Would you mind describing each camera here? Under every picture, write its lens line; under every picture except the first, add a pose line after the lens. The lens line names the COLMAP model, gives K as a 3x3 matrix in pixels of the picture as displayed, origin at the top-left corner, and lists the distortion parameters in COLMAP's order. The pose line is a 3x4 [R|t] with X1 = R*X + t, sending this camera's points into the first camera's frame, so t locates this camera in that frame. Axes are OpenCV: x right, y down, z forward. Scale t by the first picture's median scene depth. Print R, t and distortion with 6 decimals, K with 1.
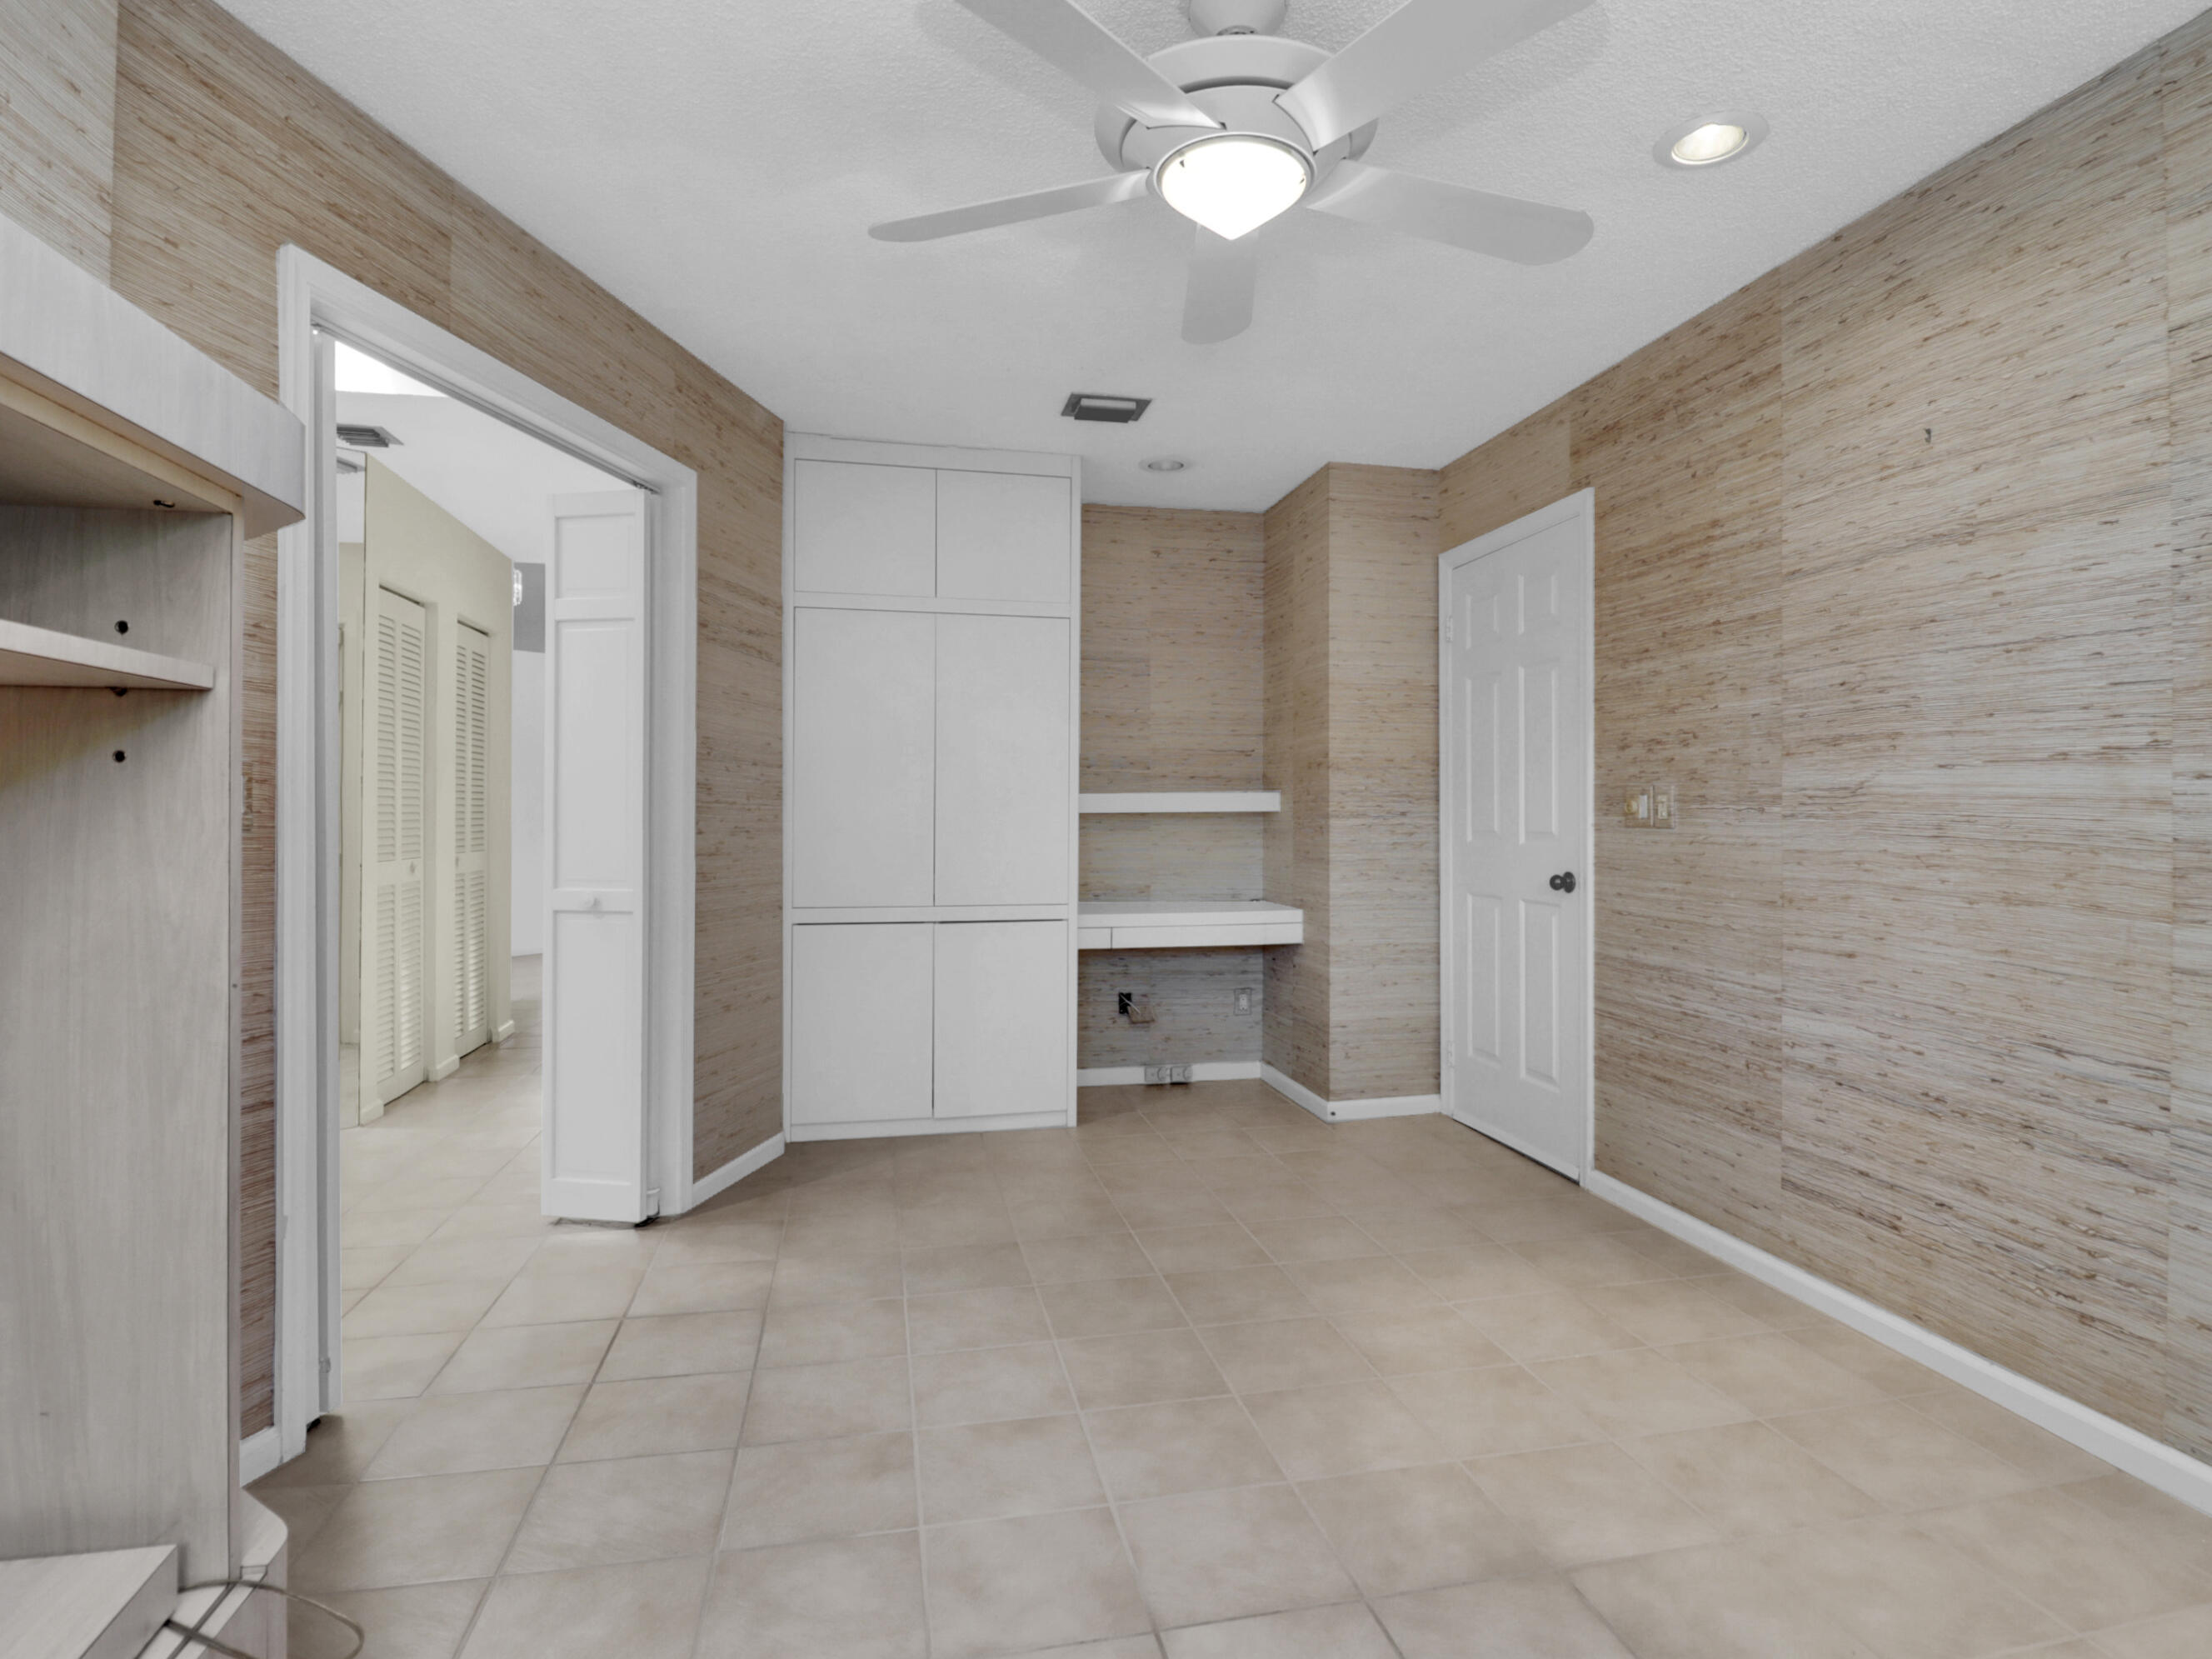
lens RADIAL K [[1199.9, 0, 1115.2], [0, 1199.9, 820.3], [0, 0, 1]] dist [0.001261, -0.016178]
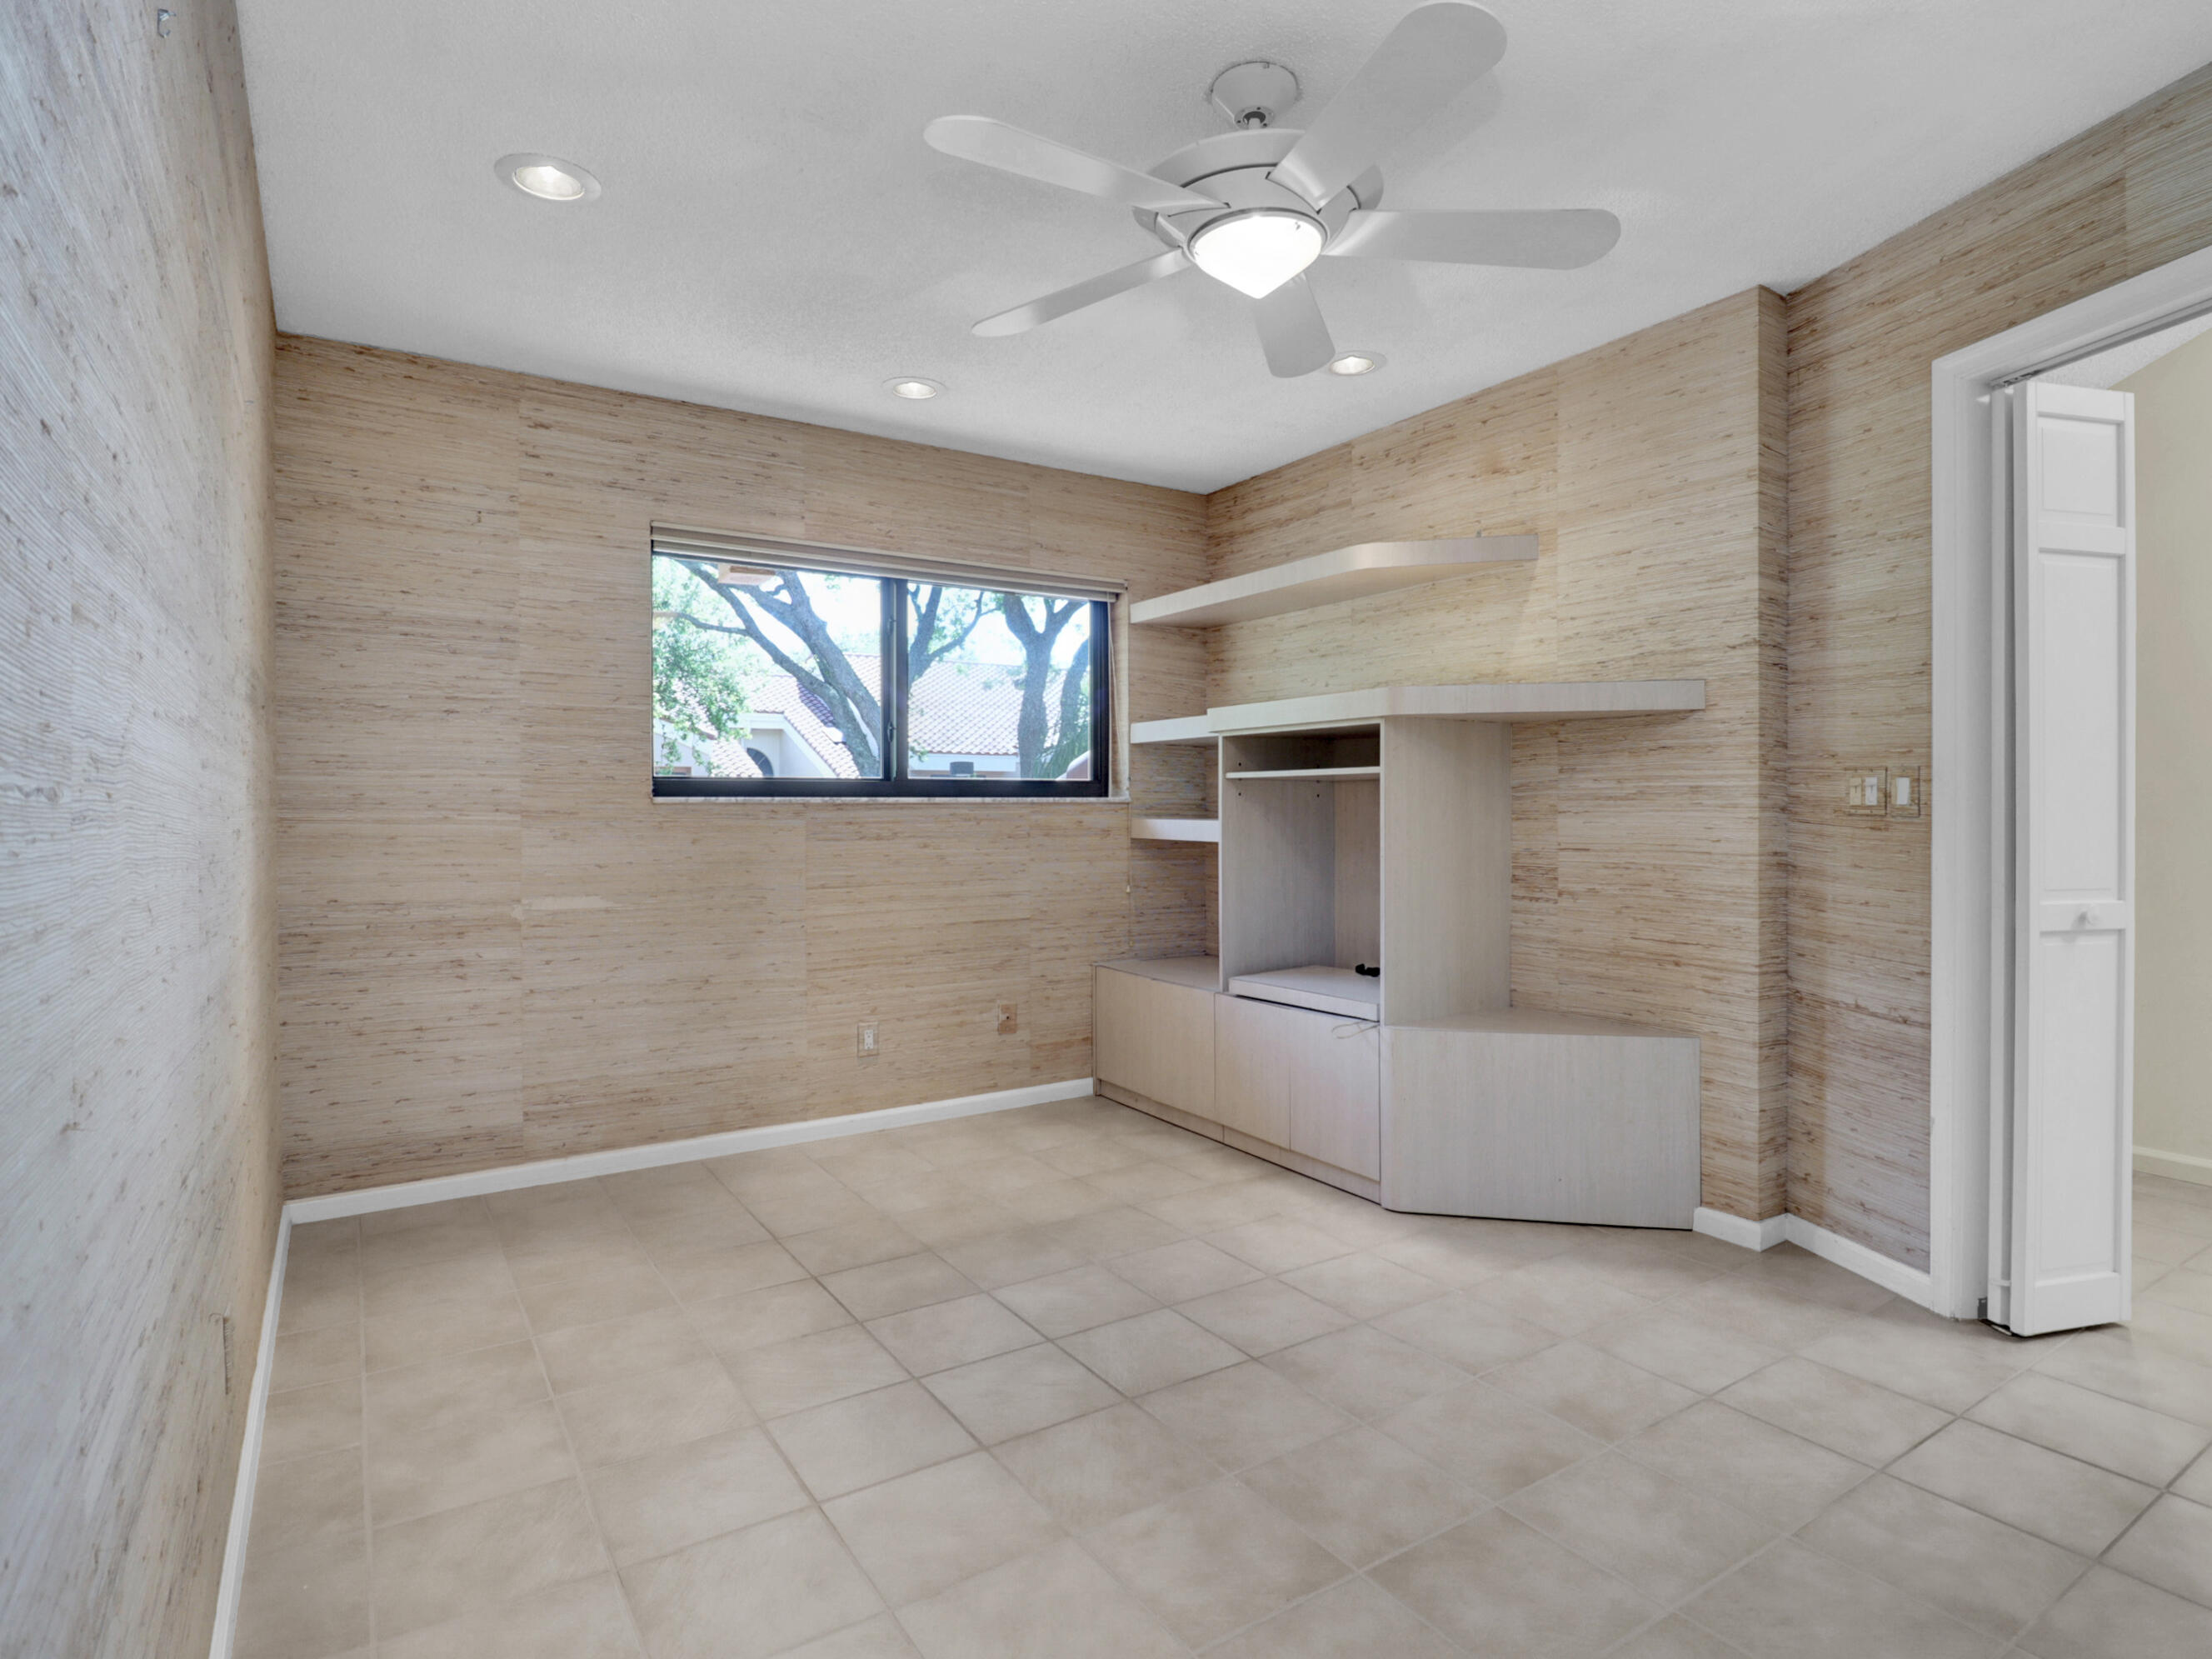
lens RADIAL K [[1133.3, 0, 1106.0], [0, 1133.3, 829.5], [0, 0, 1]] dist [-0.001072, -0.014420]
pose [[-0.935075, 0.009759, -0.354315, 0.314903], [0.001834, 0.999741, 0.022697, -0.004939], [0.354445, 0.020573, -0.934851, 1.009795]]
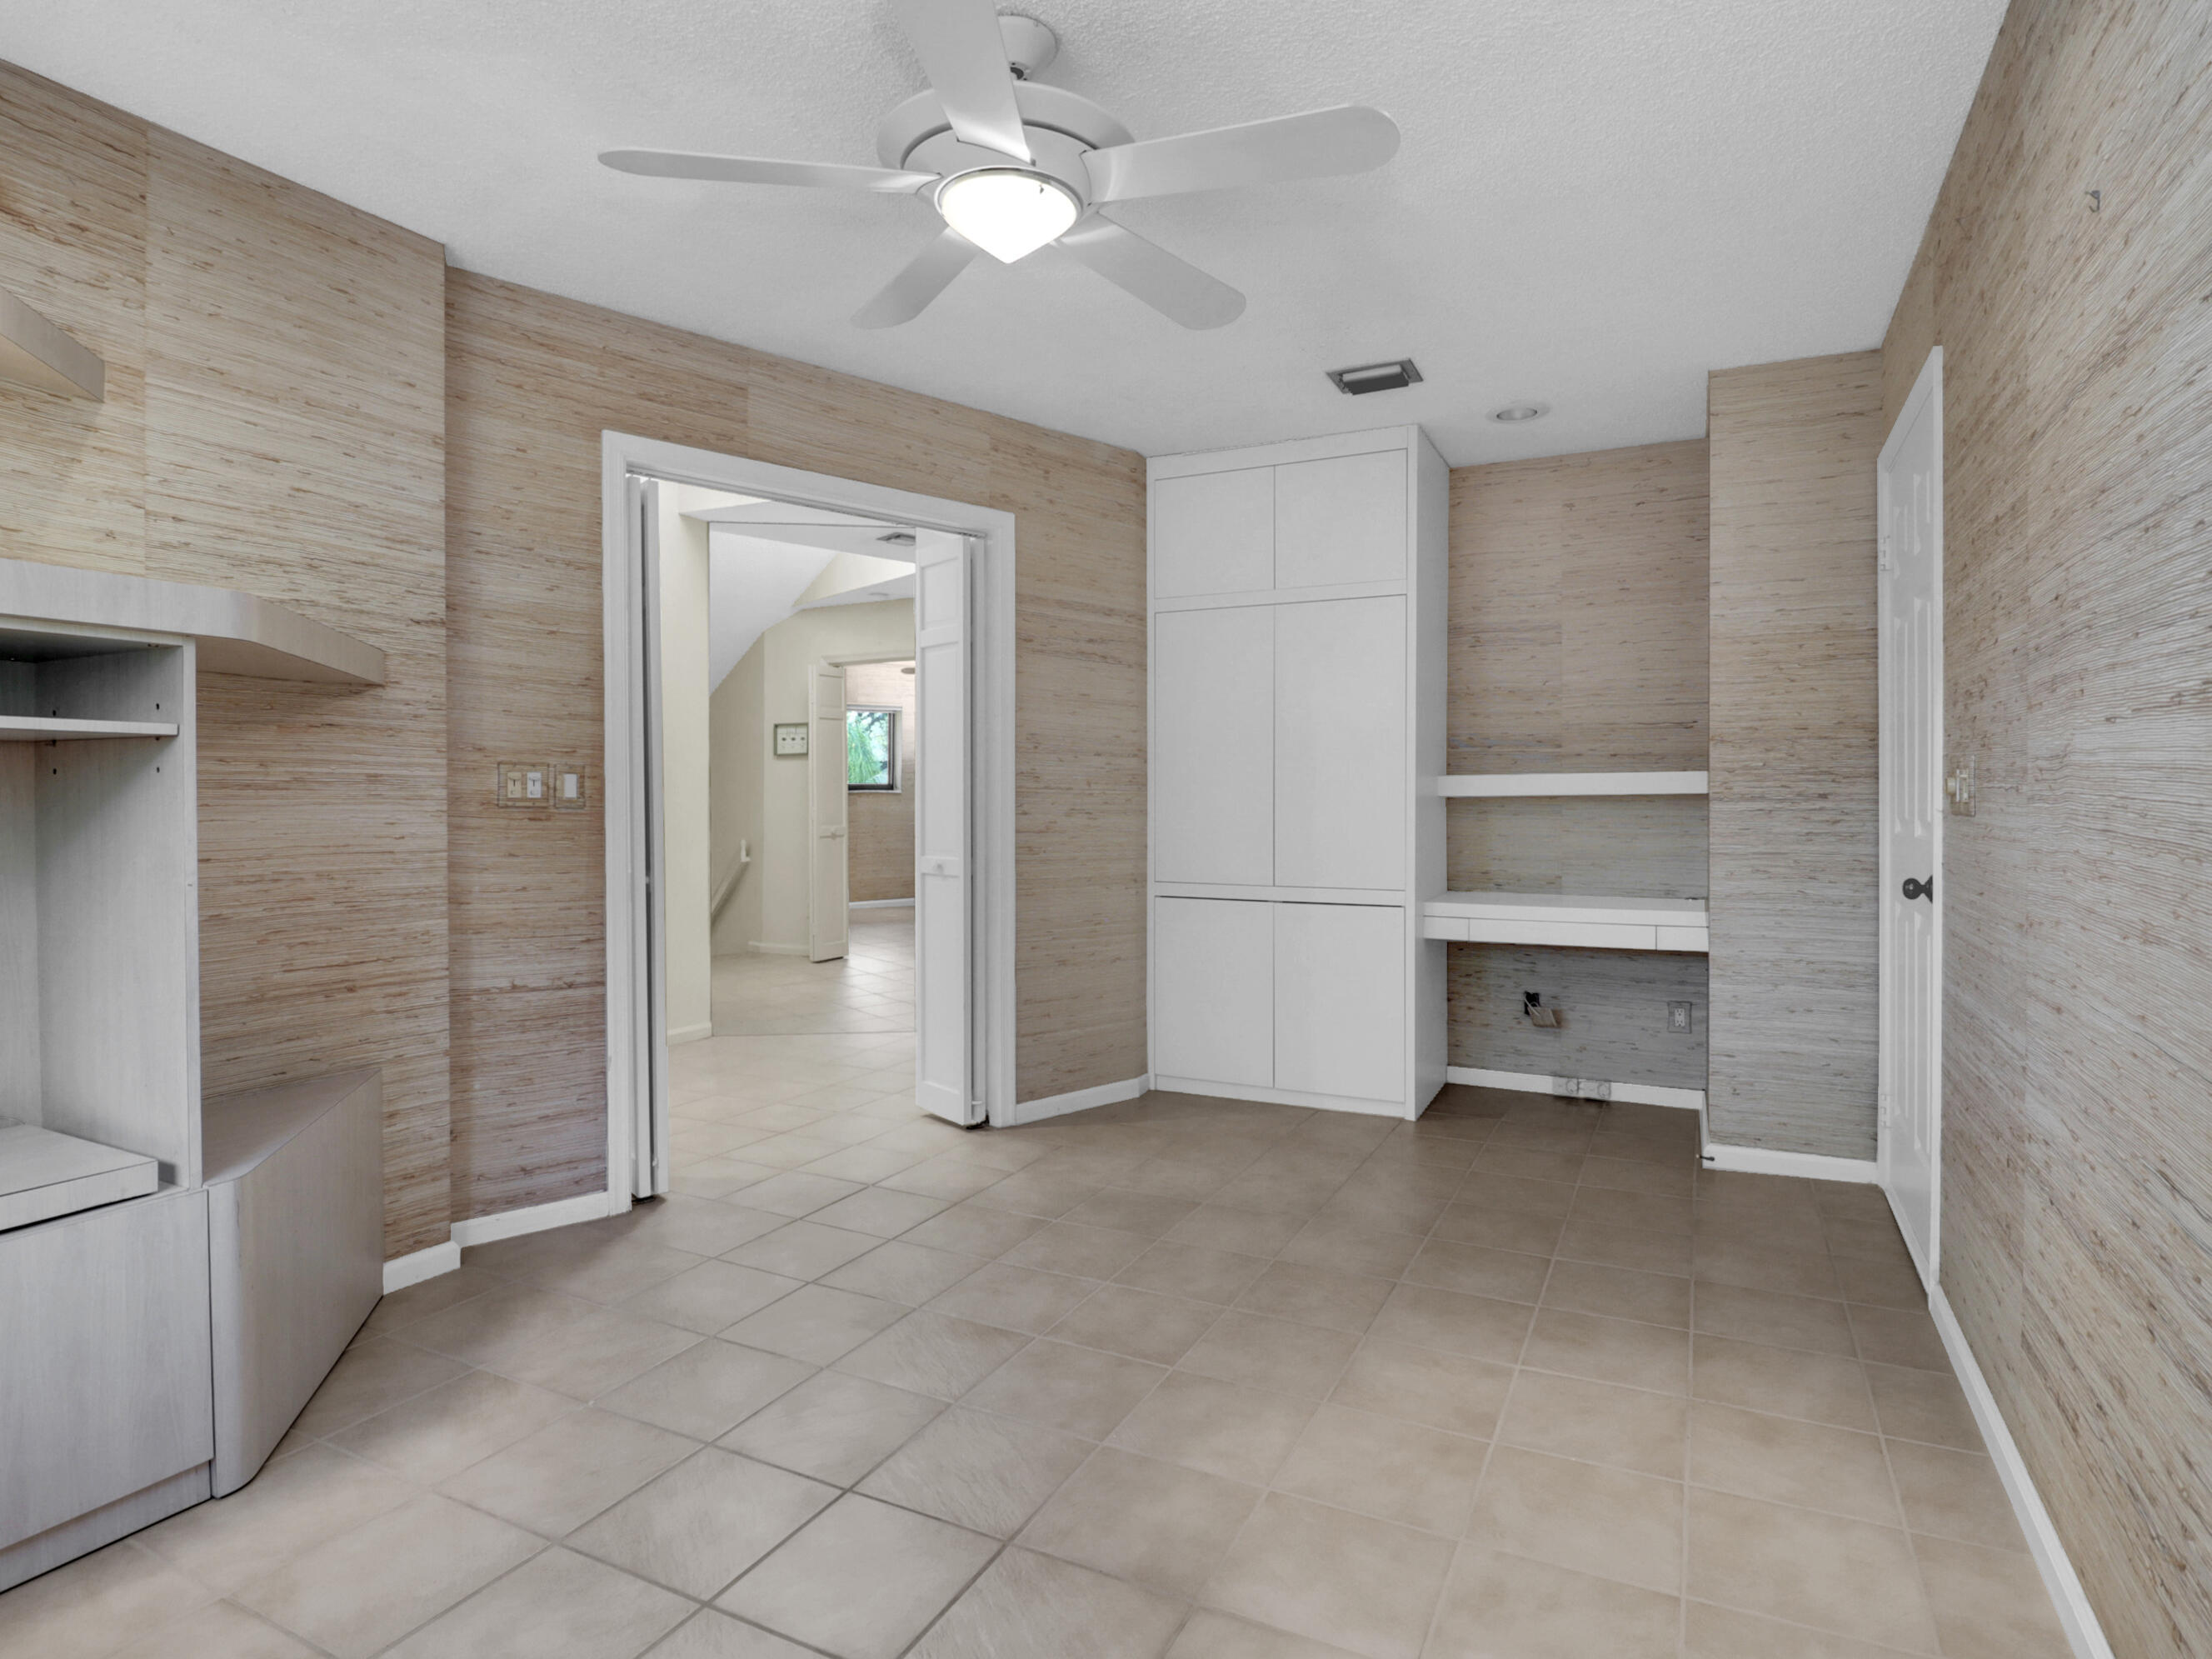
lens RADIAL K [[1195.7, 0, 1101.3], [0, 1195.7, 816.3], [0, 0, 1]] dist [0.003220, -0.015819]
pose [[0.773109, 0.007971, -0.634223, 0.436878], [-0.001586, 0.999942, 0.010634, 0.000229], [0.634271, -0.007216, 0.773077, 0.113193]]
